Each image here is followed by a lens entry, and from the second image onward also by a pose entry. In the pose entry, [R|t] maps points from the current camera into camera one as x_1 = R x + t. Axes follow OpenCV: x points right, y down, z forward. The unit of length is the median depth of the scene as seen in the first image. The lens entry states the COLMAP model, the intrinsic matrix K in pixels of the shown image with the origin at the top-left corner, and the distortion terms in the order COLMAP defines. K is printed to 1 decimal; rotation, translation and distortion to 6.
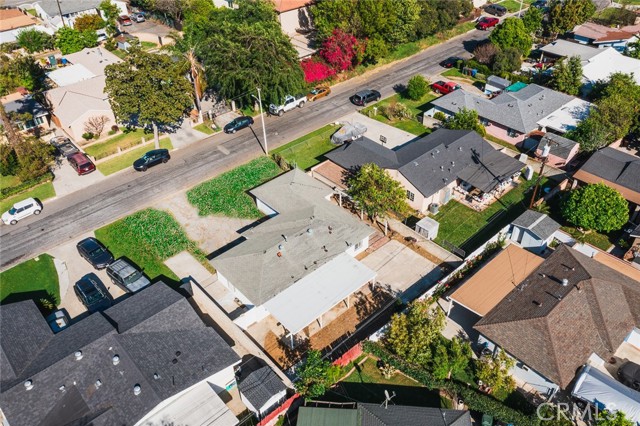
lens RADIAL K [[504.0, 0, 320.0], [0, 504.0, 213.0], [0, 0, 1]] dist [-0.005273, 0.003842]
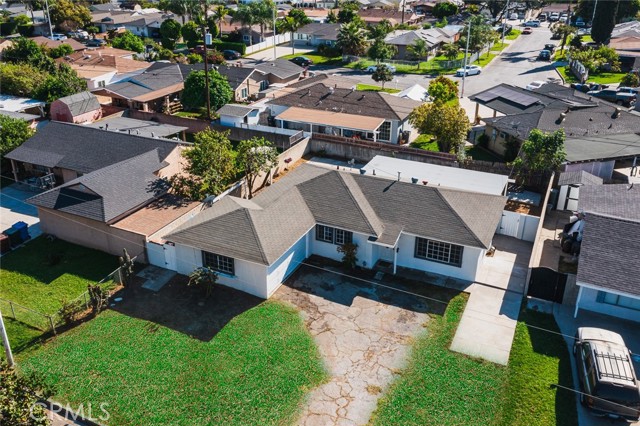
lens RADIAL K [[551.7, 0, 312.9], [0, 551.7, 193.8], [0, 0, 1]] dist [0.001274, 0.000671]
pose [[-0.367827, -0.355631, 0.859203, -0.593279], [0.578745, 0.635663, 0.510868, -0.335581], [-0.727844, 0.685171, -0.027995, 1.001790]]
